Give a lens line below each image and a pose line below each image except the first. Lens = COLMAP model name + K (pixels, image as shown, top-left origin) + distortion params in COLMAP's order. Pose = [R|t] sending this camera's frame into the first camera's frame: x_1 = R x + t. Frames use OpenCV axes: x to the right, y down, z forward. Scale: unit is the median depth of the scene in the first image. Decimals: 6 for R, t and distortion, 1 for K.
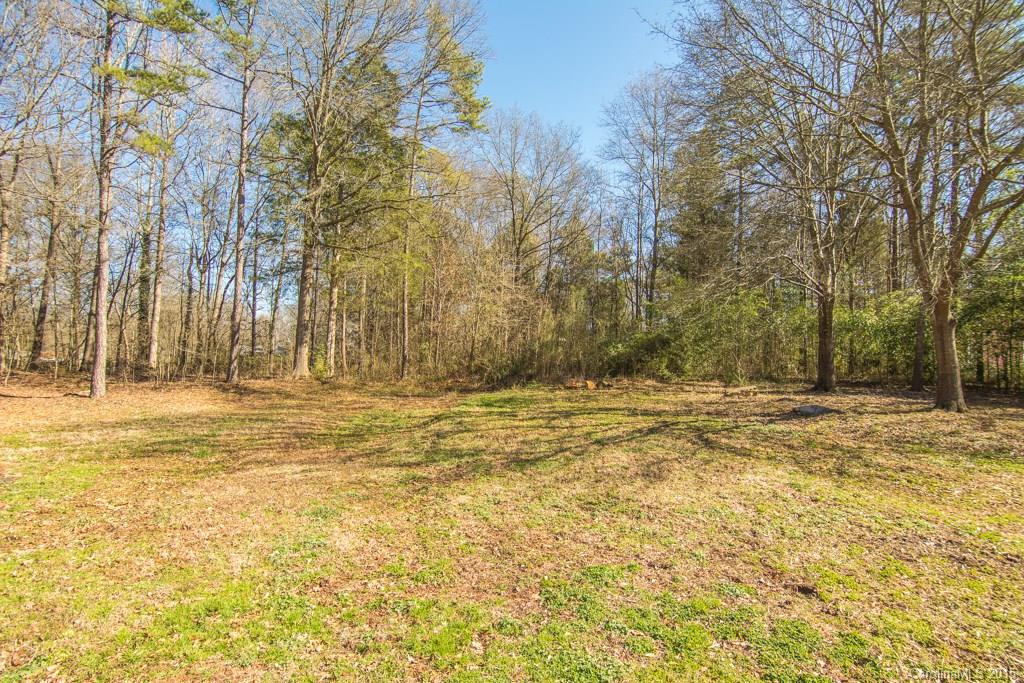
lens RADIAL K [[496.9, 0, 511.6], [0, 496.9, 343.7], [0, 0, 1]] dist [-0.007315, -0.009020]
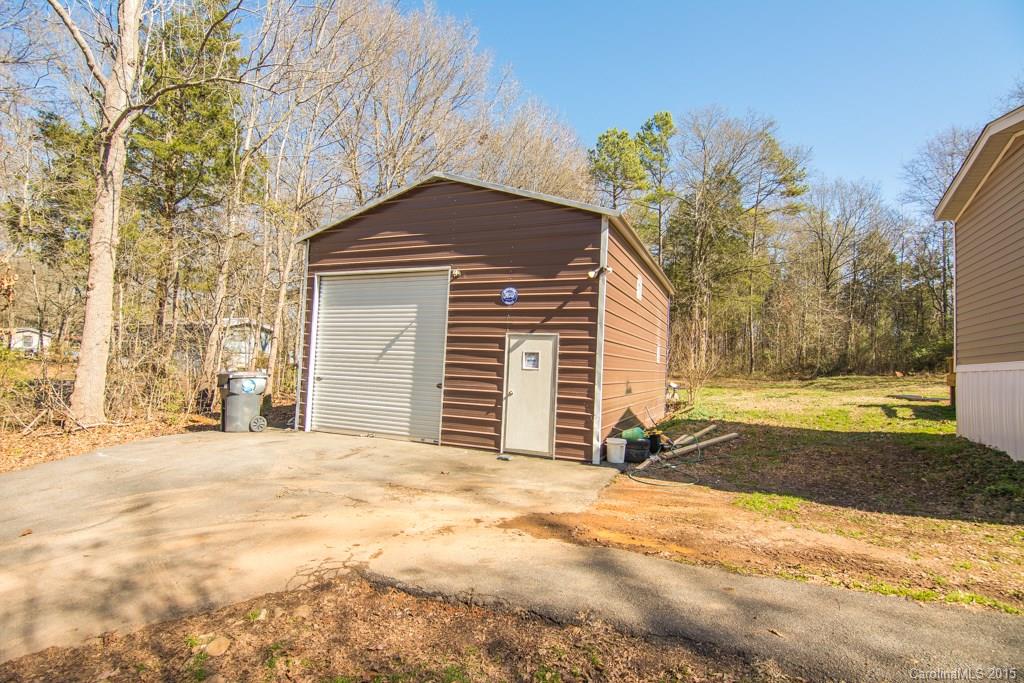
lens RADIAL K [[496.9, 0, 514.8], [0, 496.9, 341.7], [0, 0, 1]] dist [-0.007315, -0.009020]
pose [[0.878884, -0.024075, -0.476428, -0.119272], [0.009438, 0.999408, -0.033092, 0.015189], [0.476942, 0.024587, 0.878591, -0.696303]]
